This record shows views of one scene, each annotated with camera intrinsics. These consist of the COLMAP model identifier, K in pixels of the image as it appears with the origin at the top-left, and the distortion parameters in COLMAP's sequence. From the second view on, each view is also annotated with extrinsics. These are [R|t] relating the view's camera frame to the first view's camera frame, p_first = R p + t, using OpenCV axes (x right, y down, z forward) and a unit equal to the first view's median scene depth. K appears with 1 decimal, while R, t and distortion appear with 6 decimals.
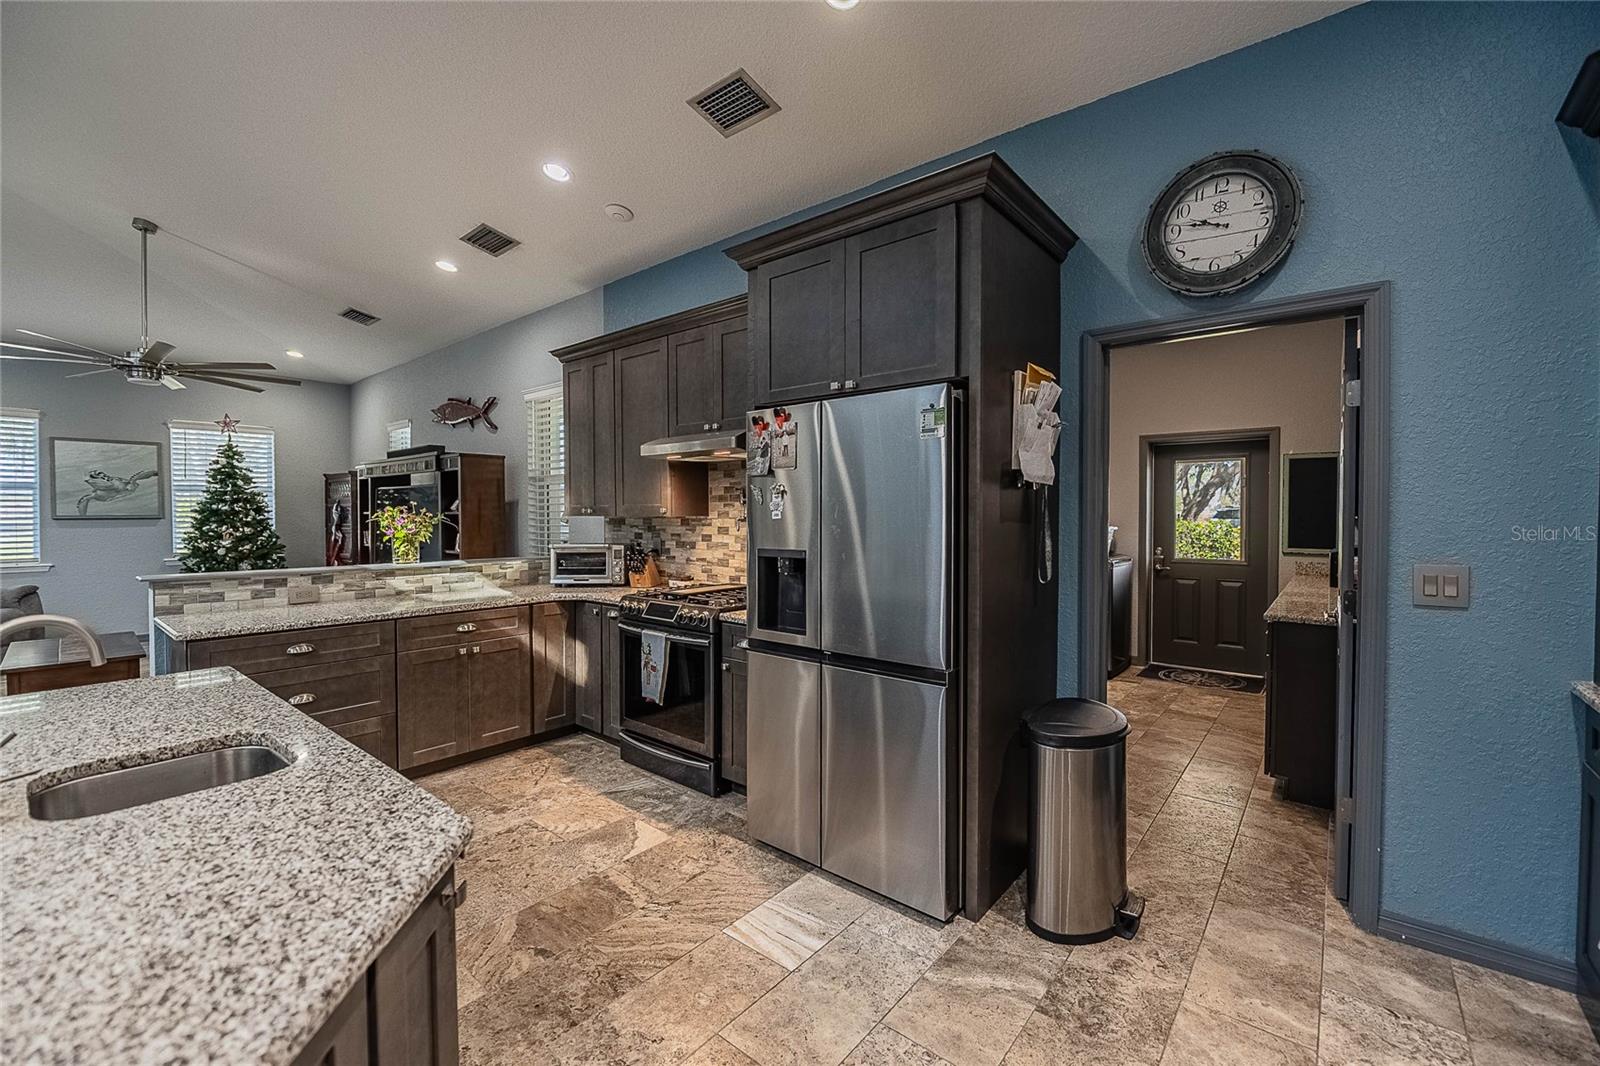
lens RADIAL K [[658.2, 0, 804.9], [0, 658.2, 525.5], [0, 0, 1]] dist [-0.012368, -0.000311]
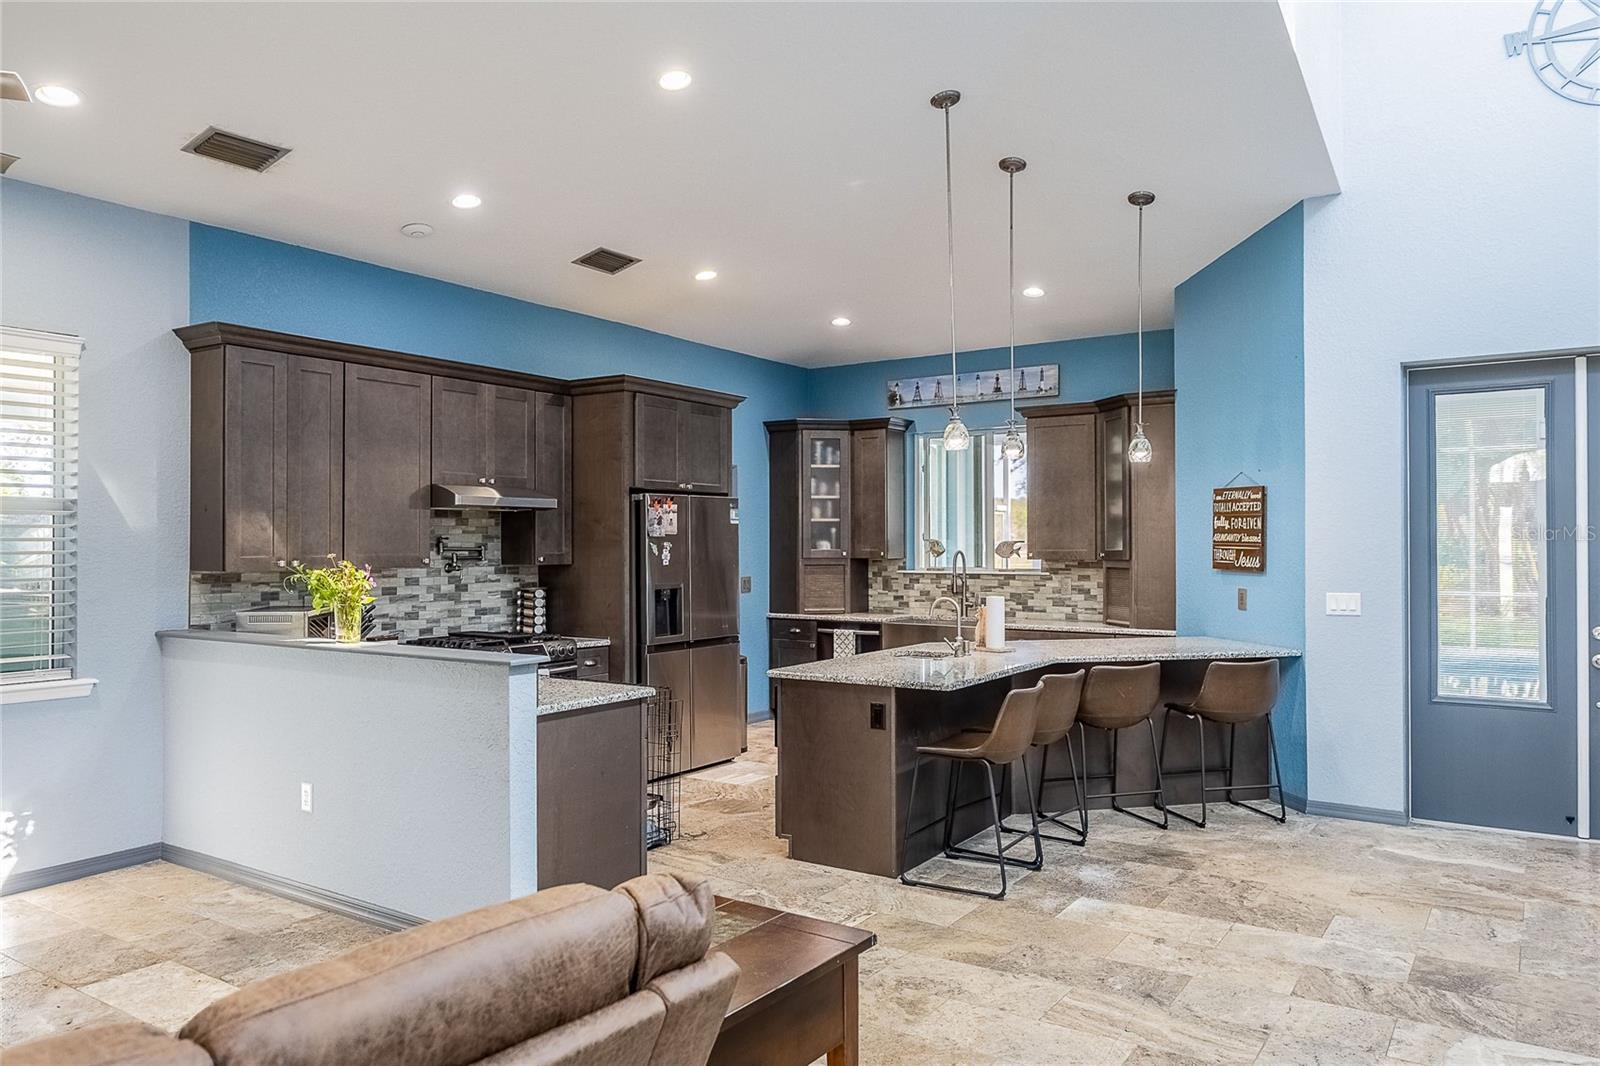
lens RADIAL K [[1106.9, 0, 800.0], [0, 1106.9, 533.0], [0, 0, 1]] dist [-0.000139, 0.000224]
pose [[-0.097835, 0.009256, 0.995160, -1.736939], [0.020118, 0.999771, -0.007321, -0.038449], [-0.994999, 0.019304, -0.097999, 0.599554]]
